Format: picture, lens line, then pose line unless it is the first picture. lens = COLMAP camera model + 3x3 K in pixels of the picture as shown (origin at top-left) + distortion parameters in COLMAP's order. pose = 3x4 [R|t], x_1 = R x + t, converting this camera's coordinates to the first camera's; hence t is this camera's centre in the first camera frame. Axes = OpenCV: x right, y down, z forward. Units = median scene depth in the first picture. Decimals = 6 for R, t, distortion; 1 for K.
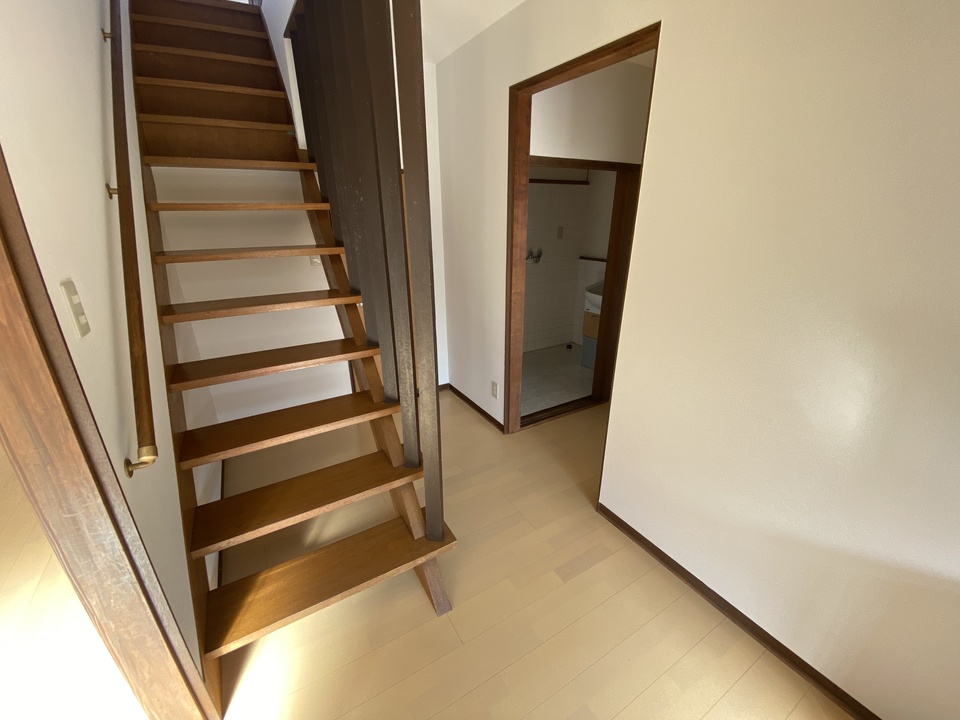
lens RADIAL K [[391.9, 0, 476.9], [0, 391.9, 357.7], [0, 0, 1]] dist [0.025428, -0.023017]
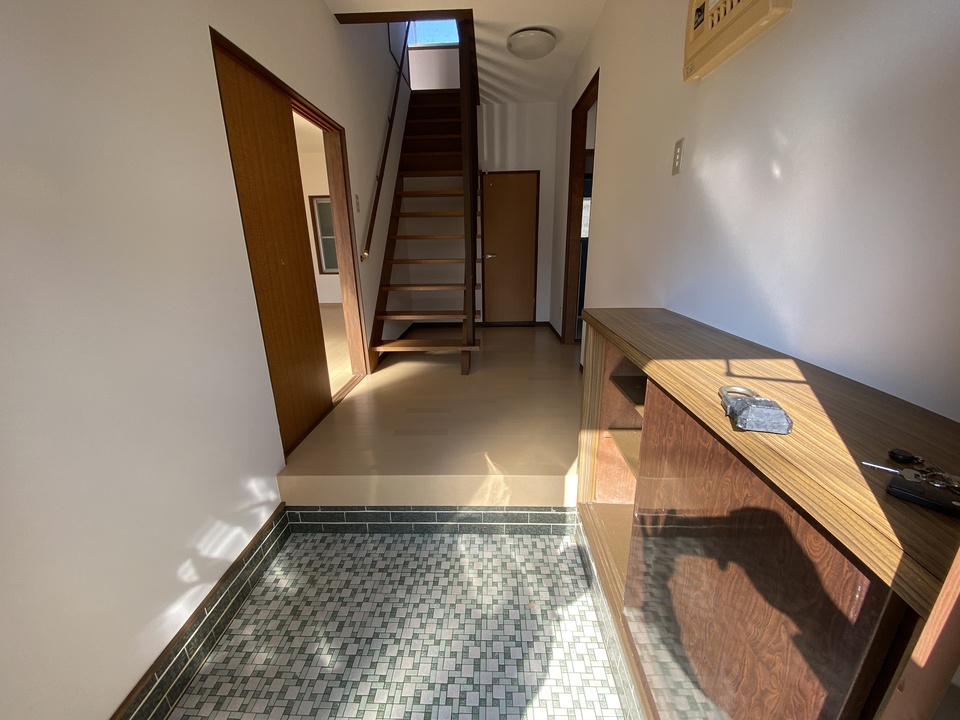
lens RADIAL K [[387.5, 0, 476.5], [0, 387.5, 360.2], [0, 0, 1]] dist [0.019581, -0.022705]
pose [[0.844270, 0.149182, -0.514735, 0.949454], [-0.178231, 0.983963, -0.007160, 0.558982], [0.505412, 0.097787, 0.857319, -0.655397]]
